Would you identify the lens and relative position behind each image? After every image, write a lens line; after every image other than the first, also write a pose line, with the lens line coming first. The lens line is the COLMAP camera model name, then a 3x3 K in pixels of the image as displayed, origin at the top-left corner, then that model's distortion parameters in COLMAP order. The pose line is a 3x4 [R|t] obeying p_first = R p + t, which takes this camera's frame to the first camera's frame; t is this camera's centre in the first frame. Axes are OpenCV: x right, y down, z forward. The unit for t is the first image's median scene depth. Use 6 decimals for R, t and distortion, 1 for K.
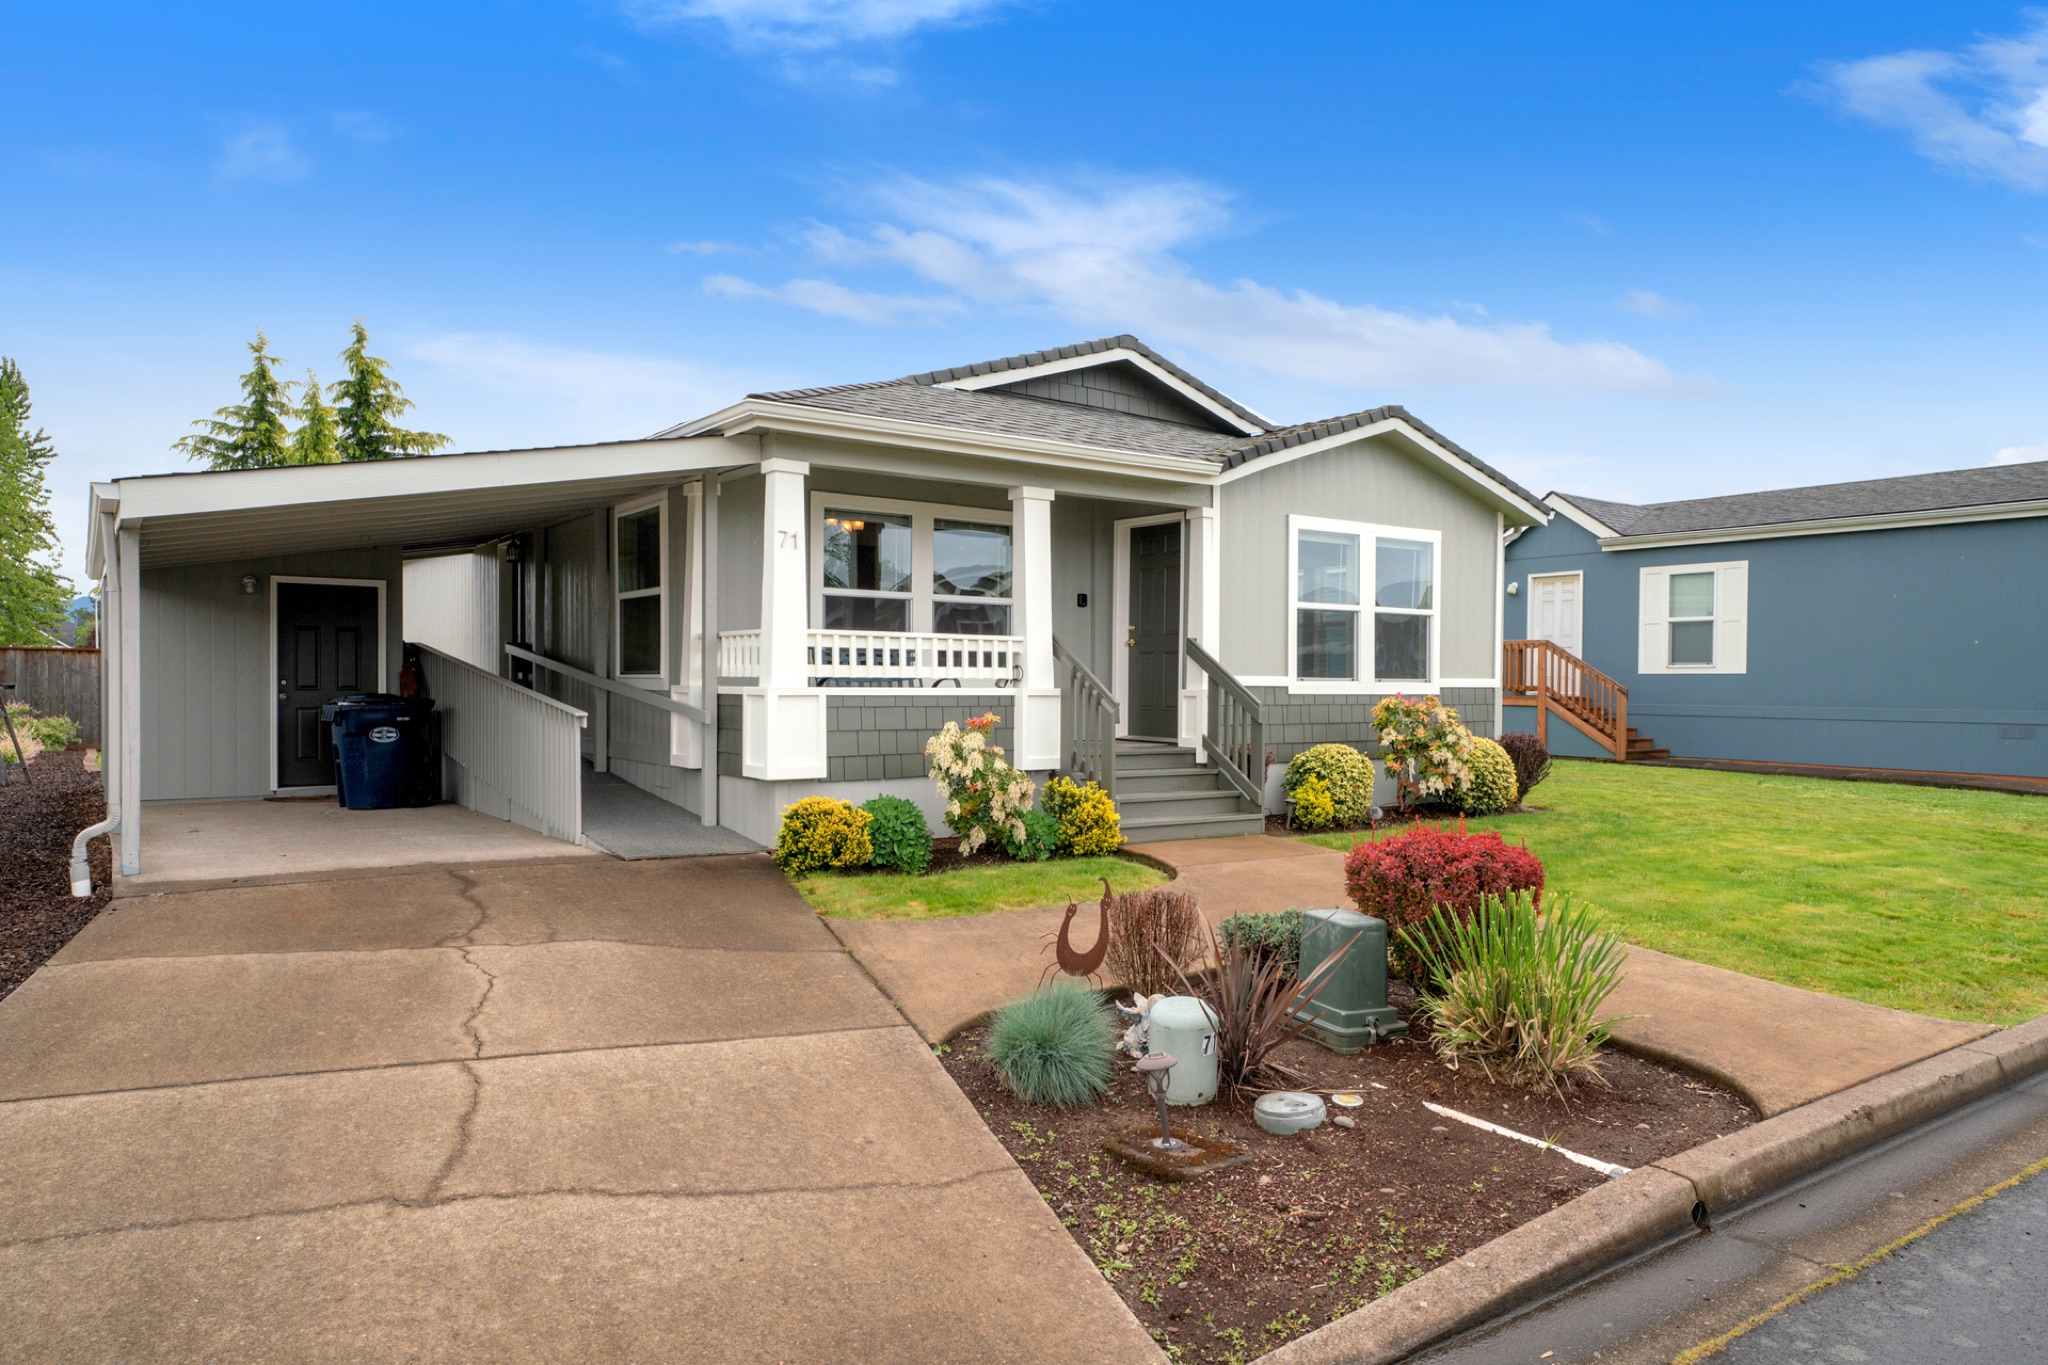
lens RADIAL K [[1331.6, 0, 1039.4], [0, 1331.6, 686.2], [0, 0, 1]] dist [0.016695, 0.000569]
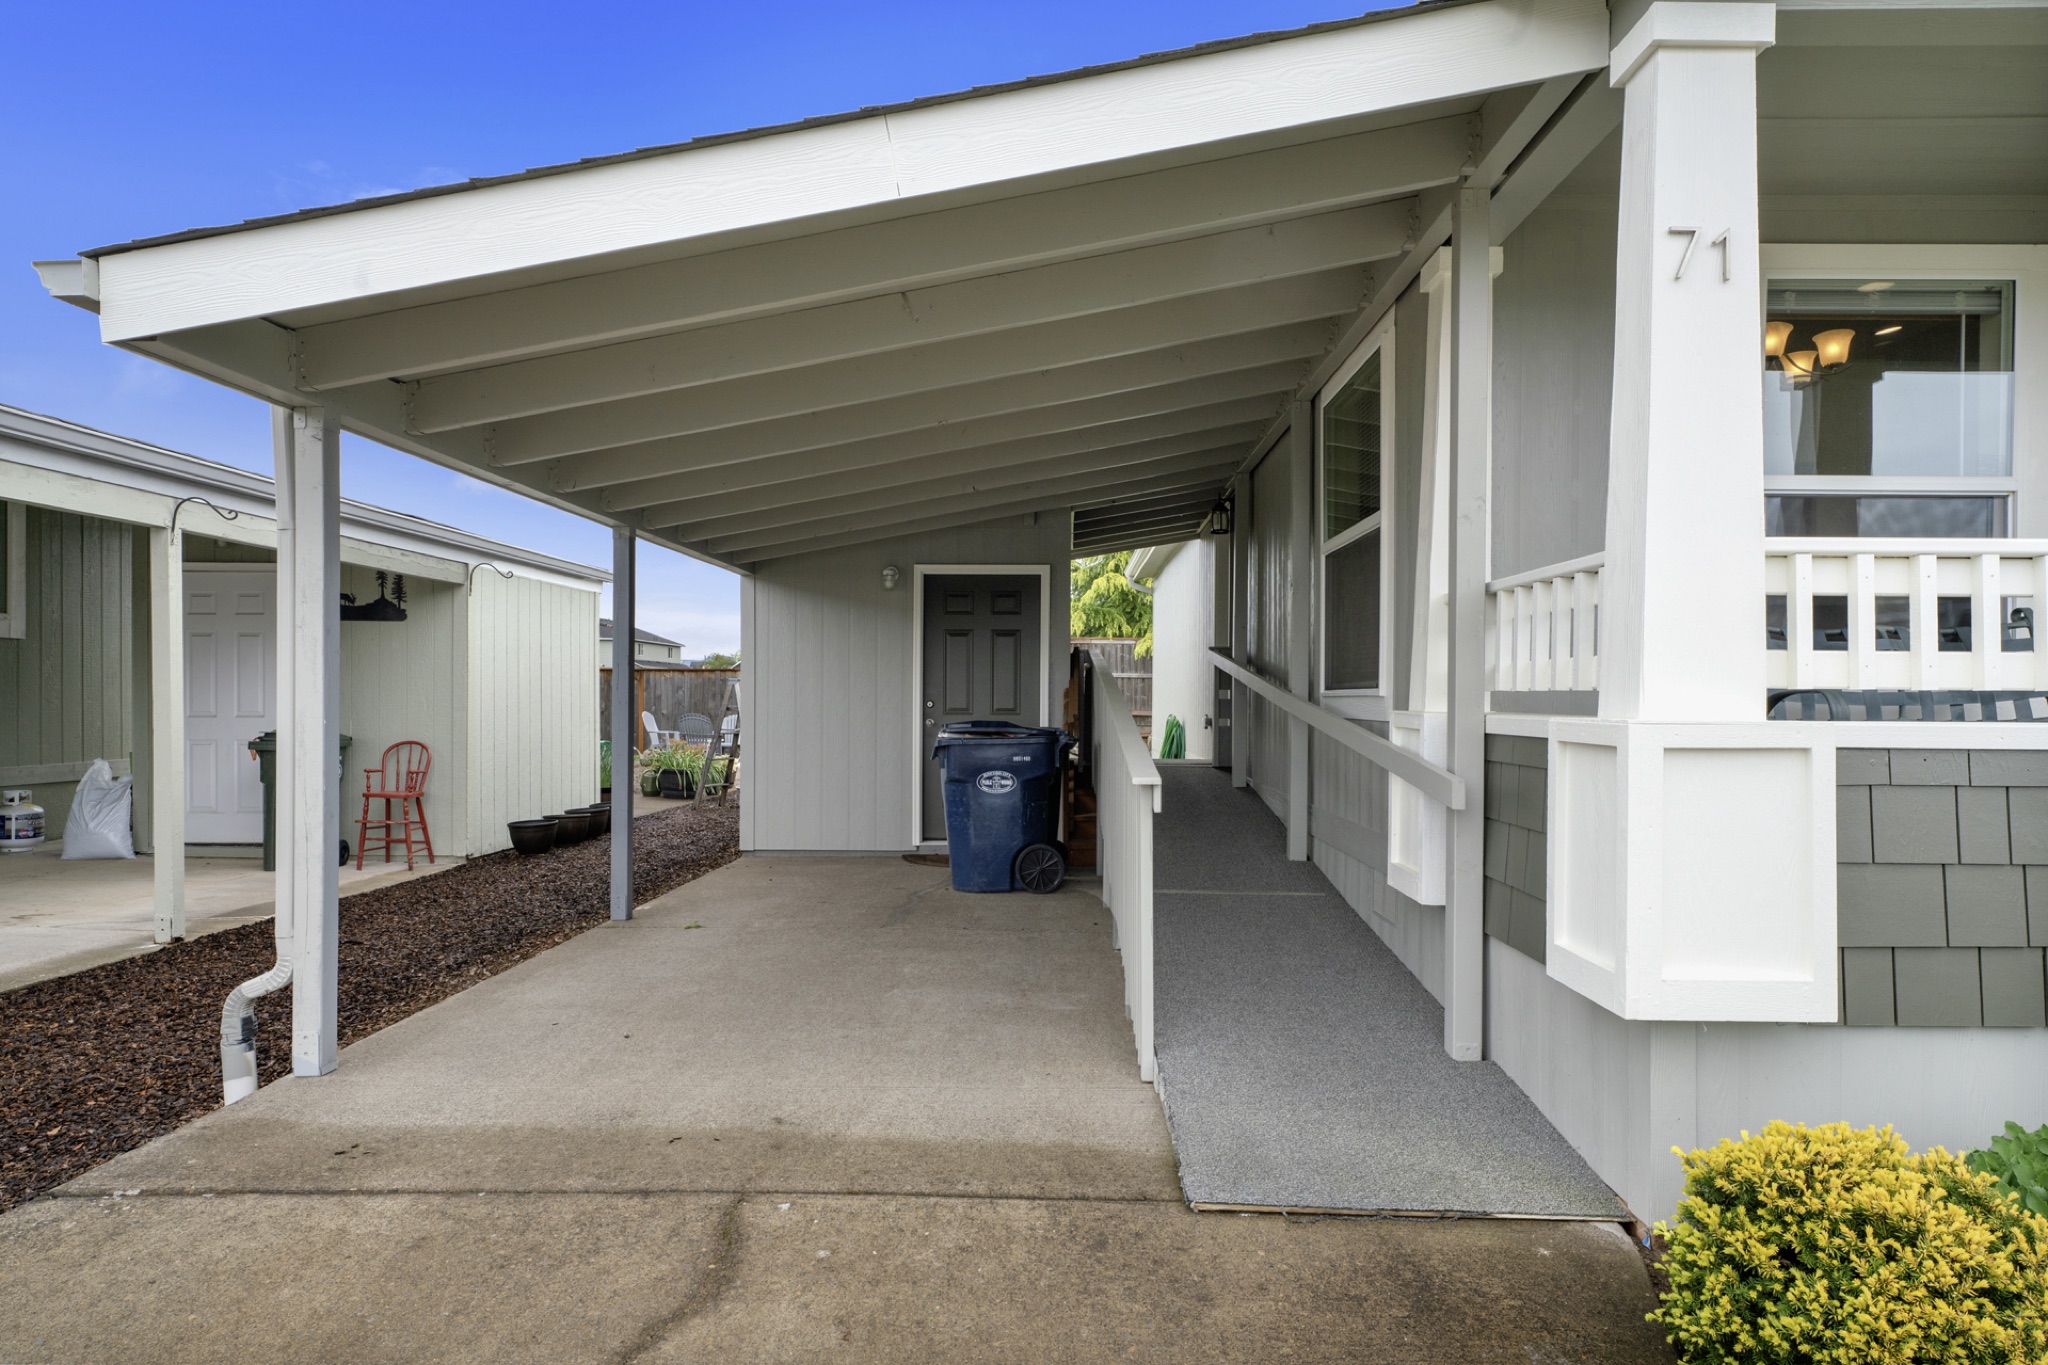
lens RADIAL K [[1283.6, 0, 1018.8], [0, 1283.6, 711.8], [0, 0, 1]] dist [0.006380, 0.000930]
pose [[0.809294, 0.003198, -0.587396, -0.109399], [-0.000712, 0.999990, 0.004463, -0.002186], [0.587404, -0.003194, 0.809288, 0.515369]]
